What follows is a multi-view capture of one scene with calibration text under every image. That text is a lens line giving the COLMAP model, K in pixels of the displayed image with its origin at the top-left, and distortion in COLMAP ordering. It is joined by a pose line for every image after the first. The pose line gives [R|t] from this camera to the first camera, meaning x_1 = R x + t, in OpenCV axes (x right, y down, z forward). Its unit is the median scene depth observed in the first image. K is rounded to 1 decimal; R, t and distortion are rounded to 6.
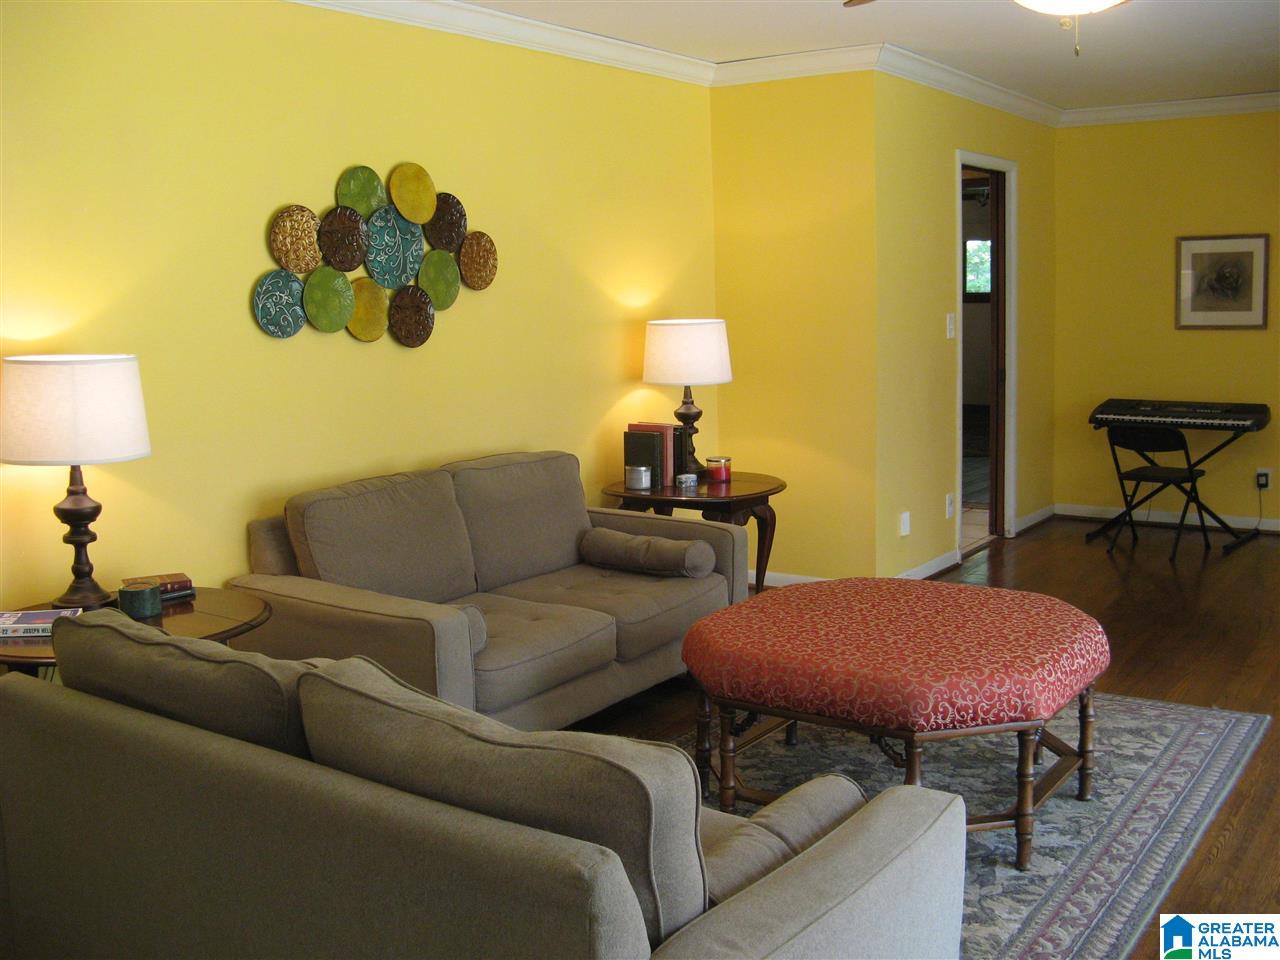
lens RADIAL K [[1298.9, 0, 640.0], [0, 1298.9, 480.0], [0, 0, 1]] dist [-0.205688, 0.186160]
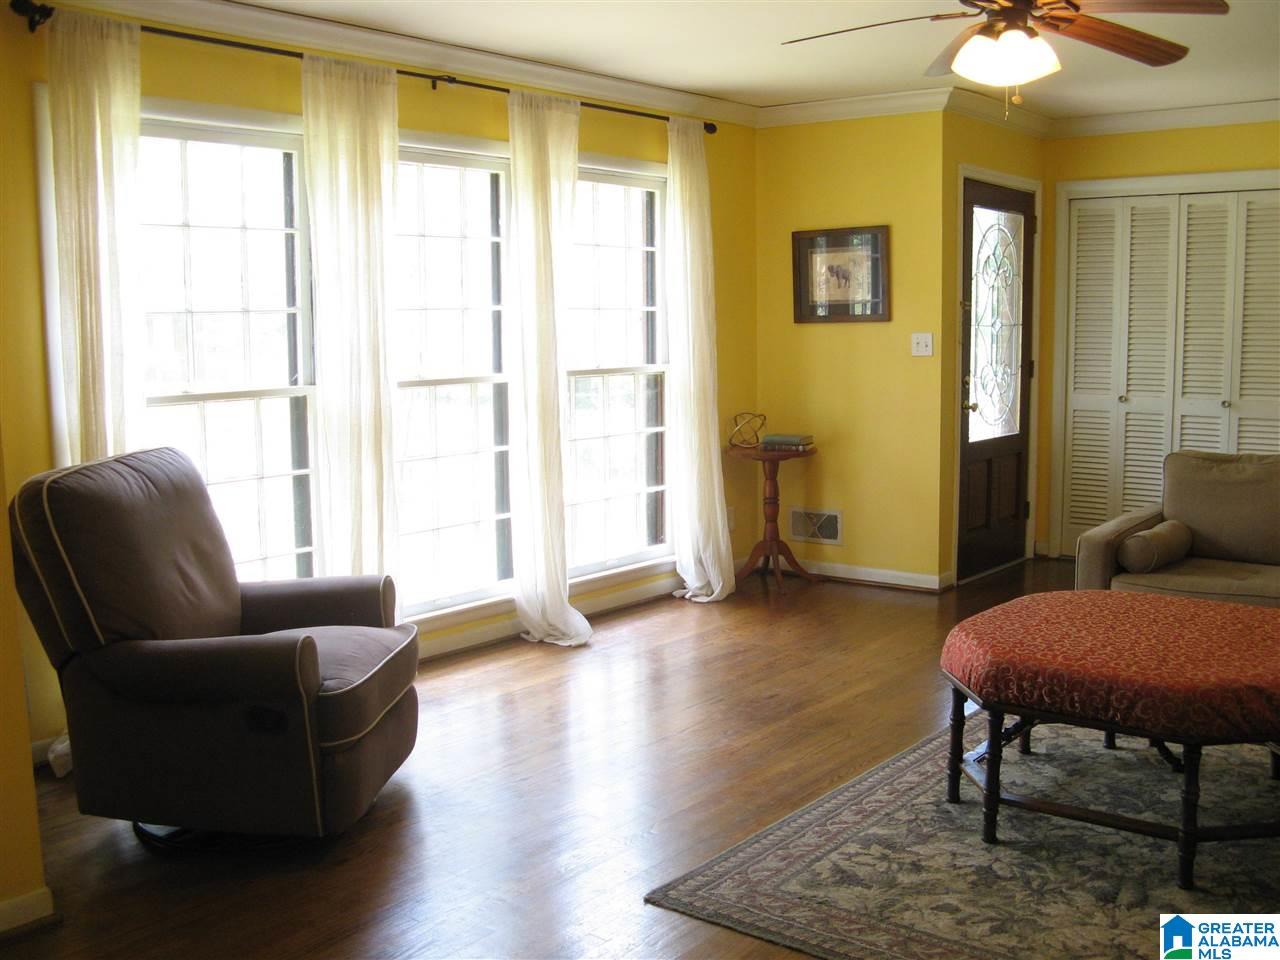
lens RADIAL K [[1298.9, 0, 640.0], [0, 1298.9, 480.0], [0, 0, 1]] dist [-0.205688, 0.186160]
pose [[-0.996544, 0.031597, 0.076819, 0.489641], [0.050916, 0.963073, 0.264381, -0.271812], [-0.065628, 0.267378, -0.961354, 1.829943]]
